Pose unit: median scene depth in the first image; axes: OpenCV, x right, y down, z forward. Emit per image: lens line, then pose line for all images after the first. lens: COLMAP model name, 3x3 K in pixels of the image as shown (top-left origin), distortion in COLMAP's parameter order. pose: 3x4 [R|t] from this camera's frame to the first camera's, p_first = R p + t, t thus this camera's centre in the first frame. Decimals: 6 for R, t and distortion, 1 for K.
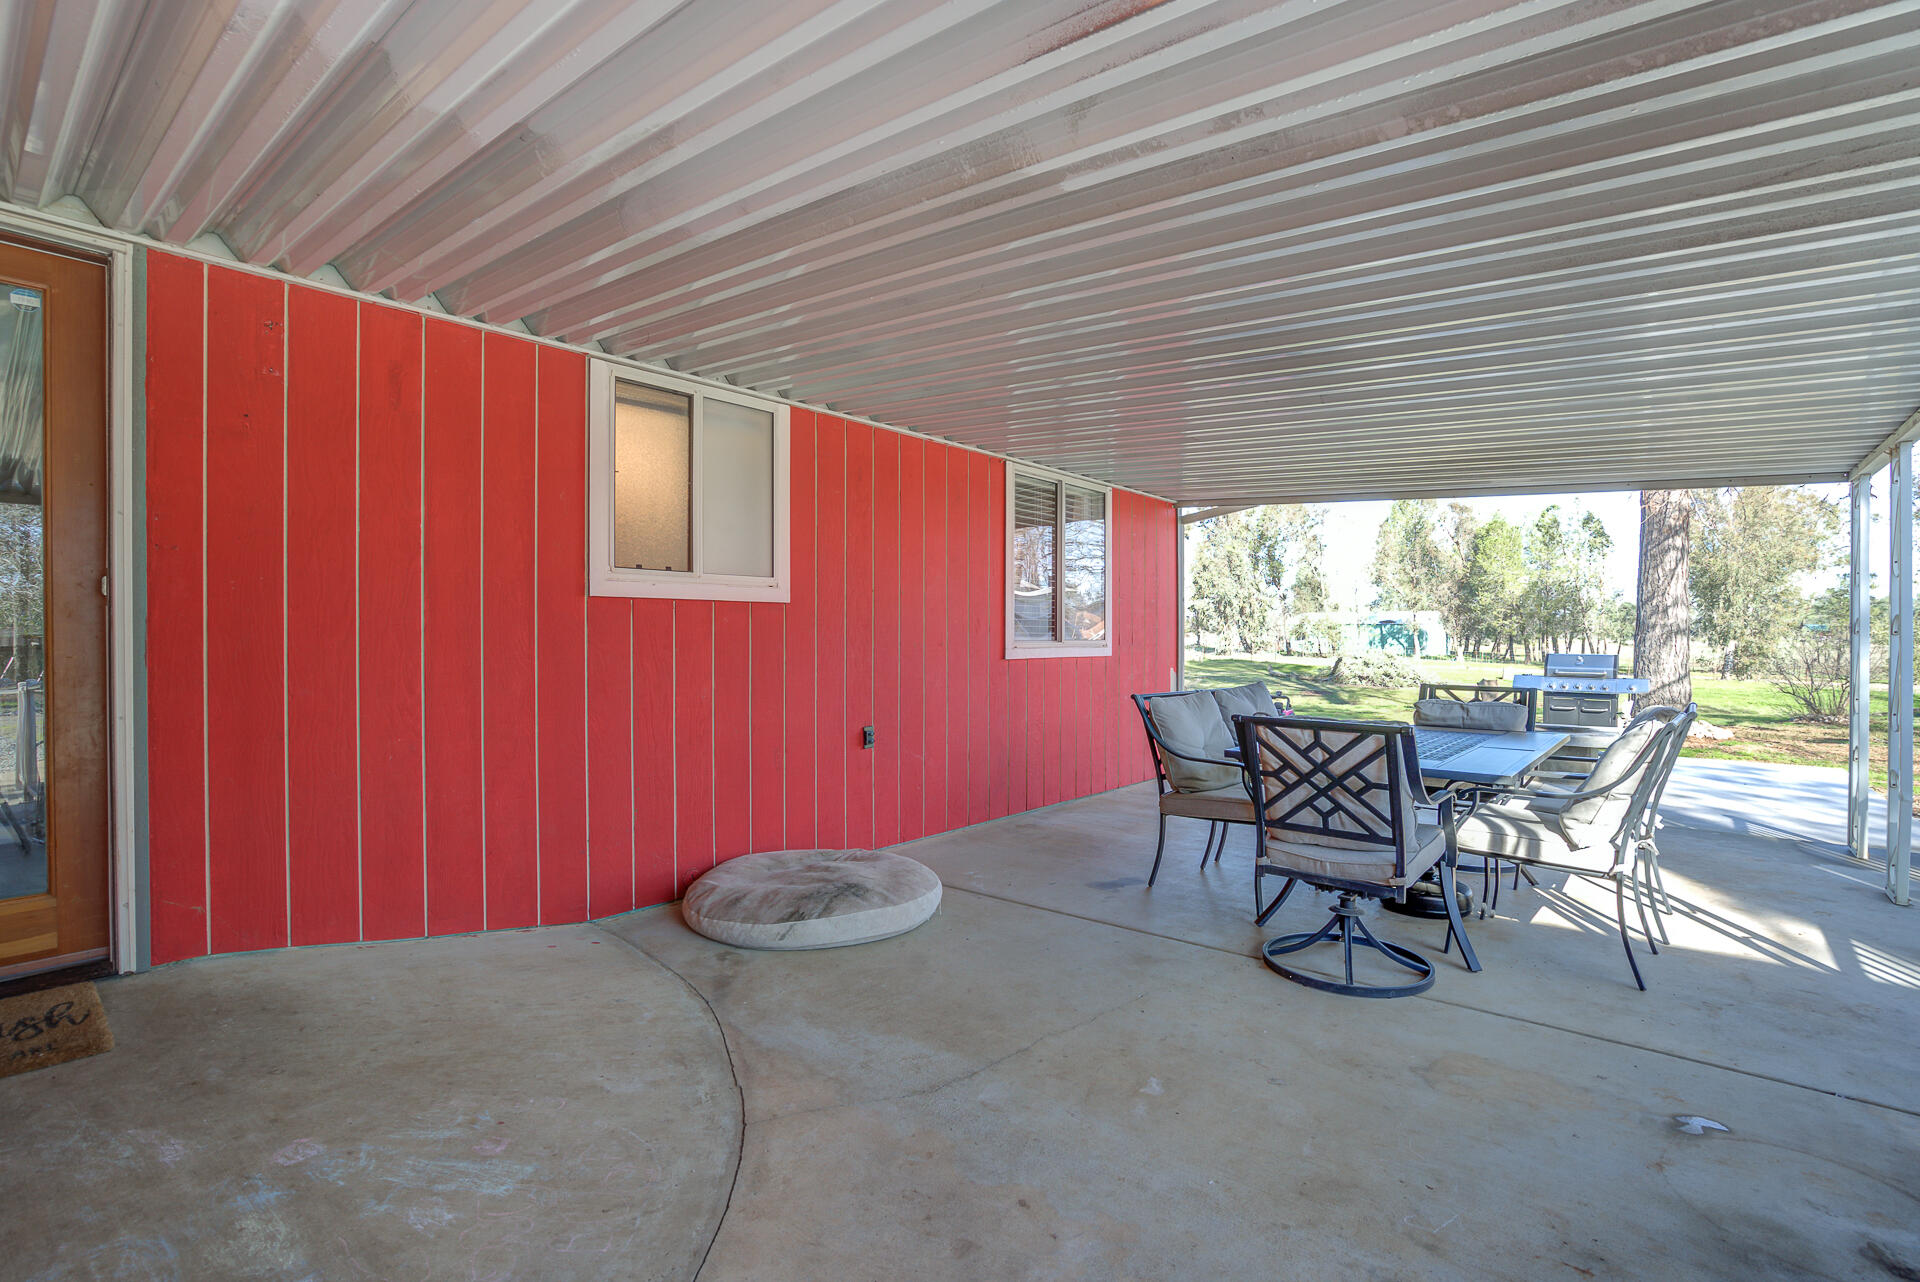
lens RADIAL K [[892.7, 0, 967.5], [0, 892.7, 635.7], [0, 0, 1]] dist [-0.032919, 0.023421]
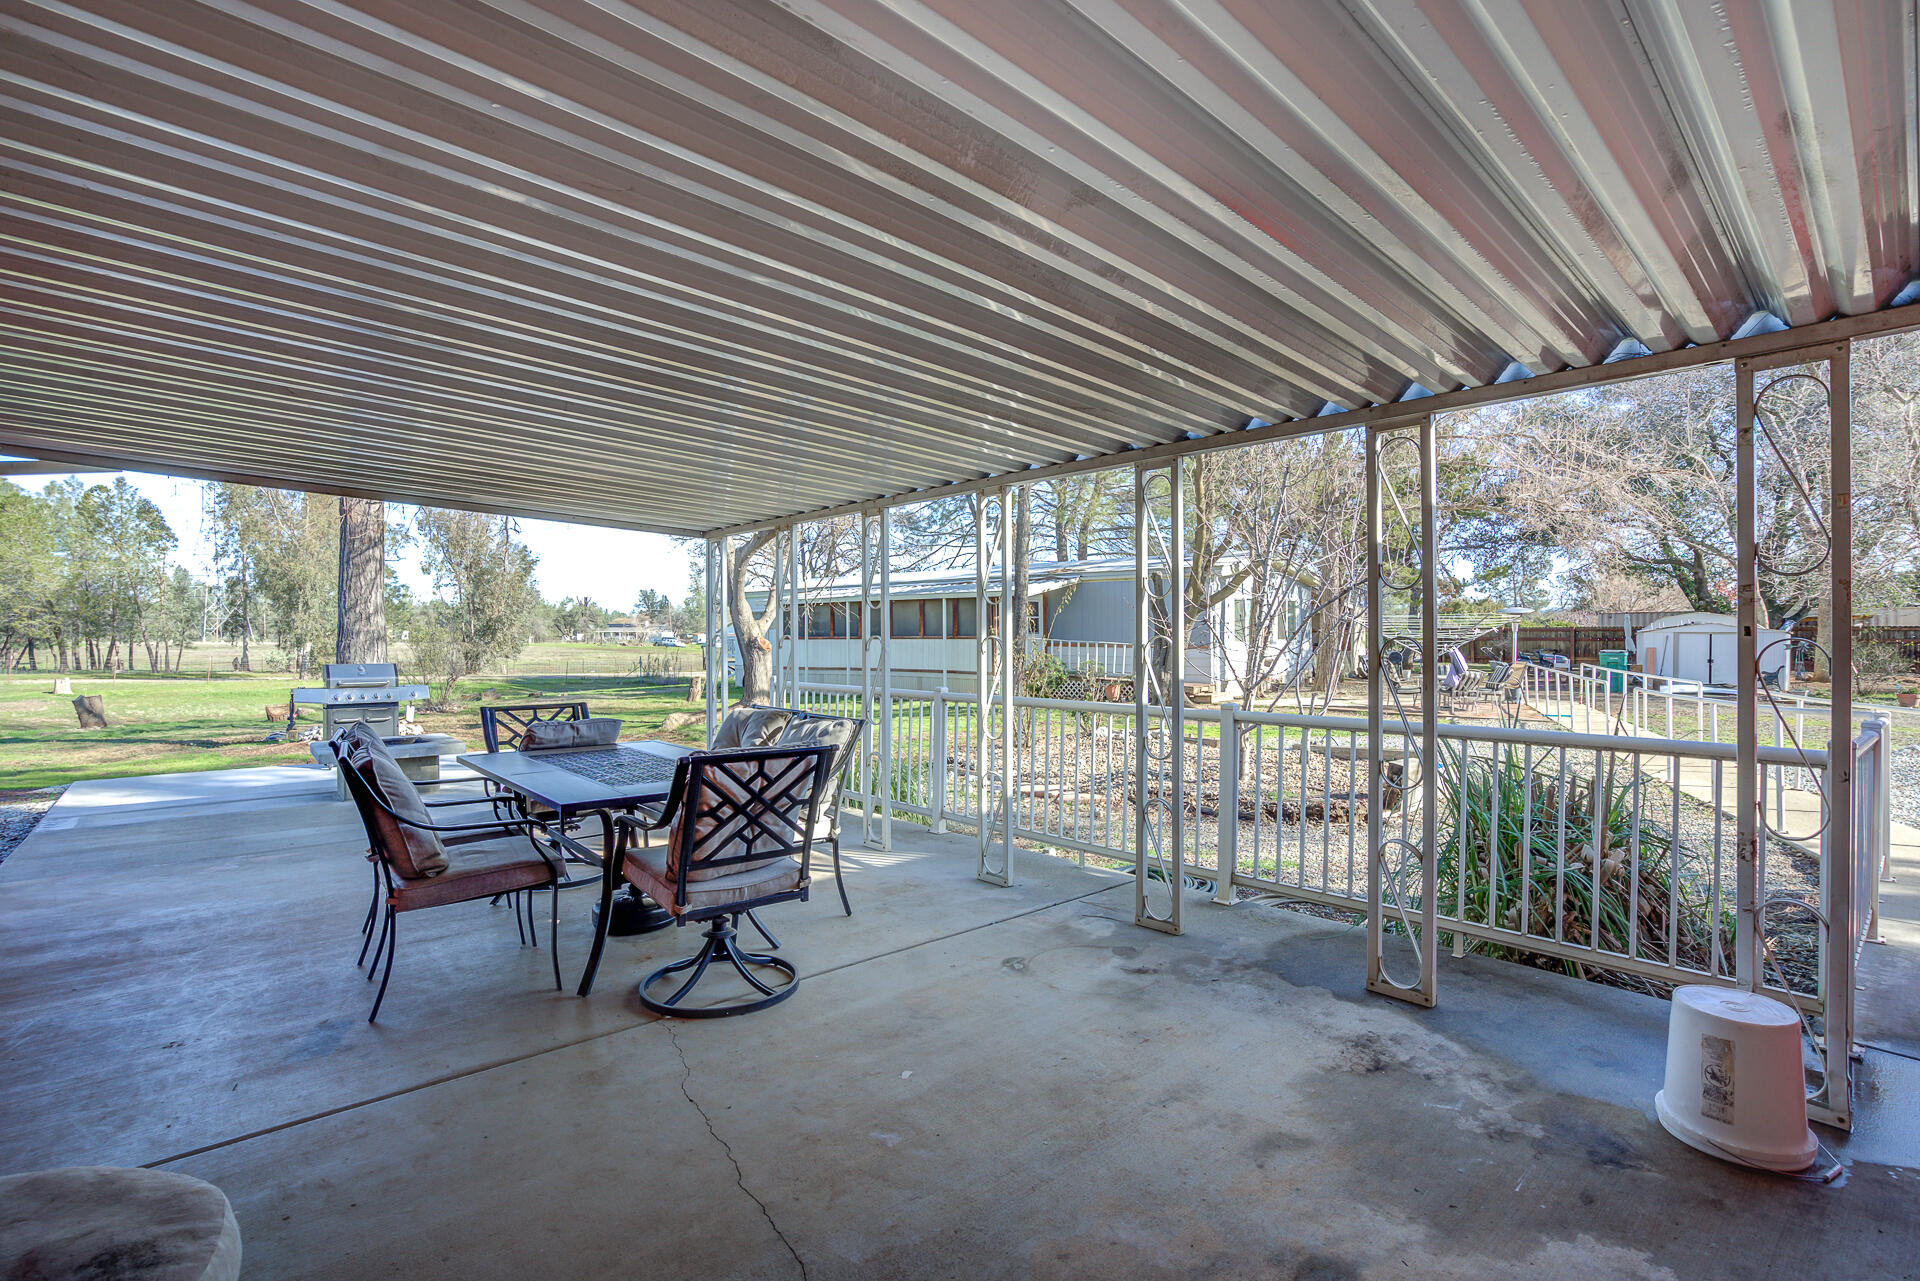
lens RADIAL K [[892.7, 0, 967.5], [0, 892.7, 635.2], [0, 0, 1]] dist [-0.032919, 0.023421]
pose [[0.183792, -0.005064, 0.982952, -0.559344], [0.006264, 0.999972, 0.003981, -0.040332], [-0.982945, 0.005426, 0.183818, 0.551411]]
